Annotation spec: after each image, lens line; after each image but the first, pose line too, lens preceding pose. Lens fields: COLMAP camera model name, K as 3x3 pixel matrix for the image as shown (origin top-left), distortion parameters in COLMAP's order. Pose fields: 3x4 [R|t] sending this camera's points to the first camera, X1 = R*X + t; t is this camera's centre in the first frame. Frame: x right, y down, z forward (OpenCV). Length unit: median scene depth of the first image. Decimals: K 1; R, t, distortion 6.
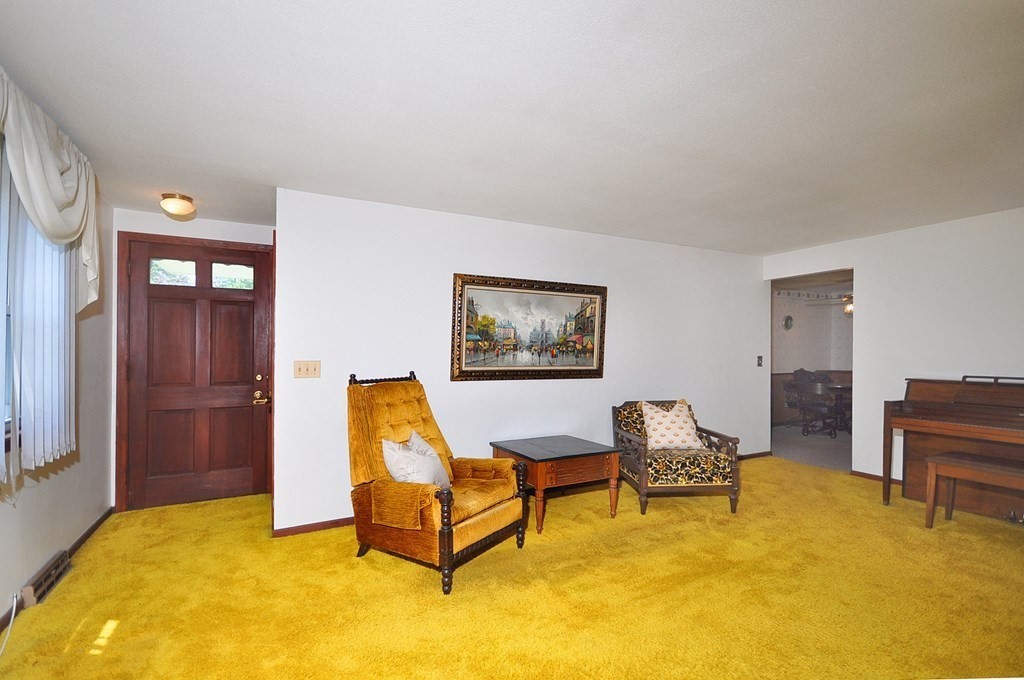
lens RADIAL K [[447.3, 0, 487.7], [0, 447.3, 341.4], [0, 0, 1]] dist [0.004542, -0.008118]
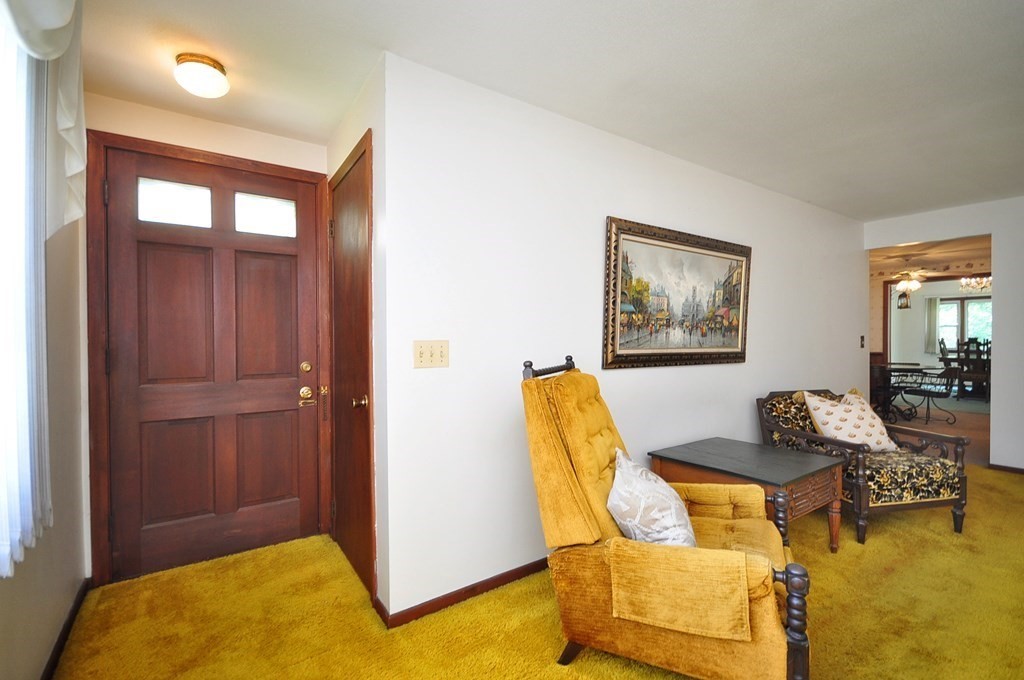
lens RADIAL K [[447.3, 0, 487.5], [0, 447.3, 337.5], [0, 0, 1]] dist [0.004542, -0.008118]
pose [[0.993544, -0.003358, 0.113396, -0.333111], [0.000445, 0.999670, 0.025701, 0.019231], [-0.113445, -0.025485, 0.993217, 0.309229]]
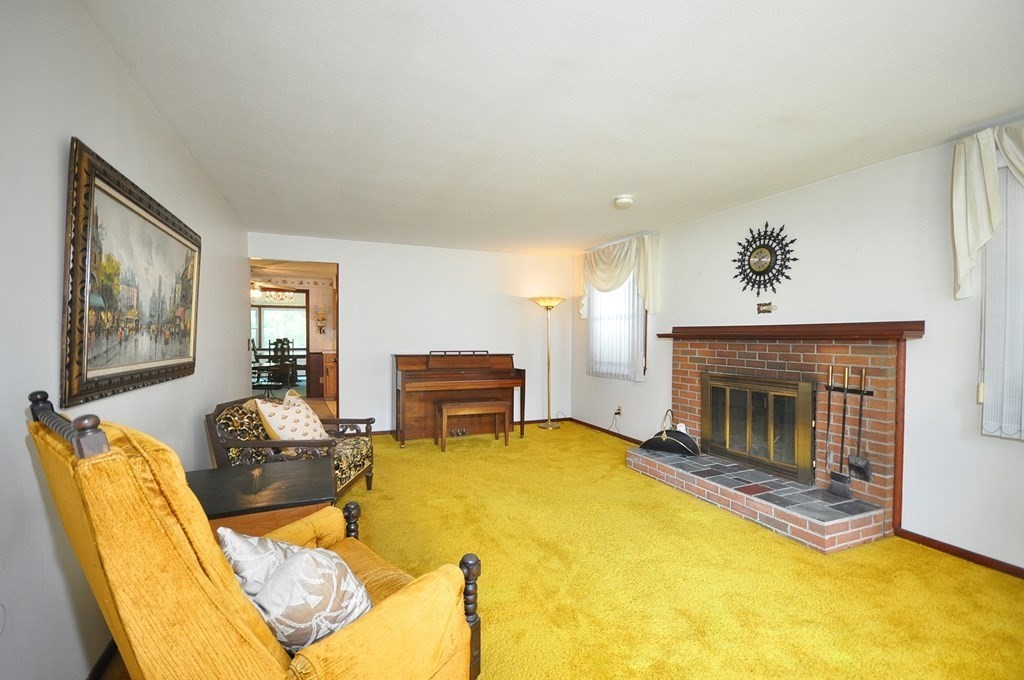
lens RADIAL K [[447.3, 0, 530.0], [0, 447.3, 340.0], [0, 0, 1]] dist [0.004542, -0.008118]
pose [[0.045120, -0.008456, 0.998946, -0.440580], [-0.029591, 0.999514, 0.009798, 0.011854], [-0.998543, -0.030002, 0.044848, 0.554773]]
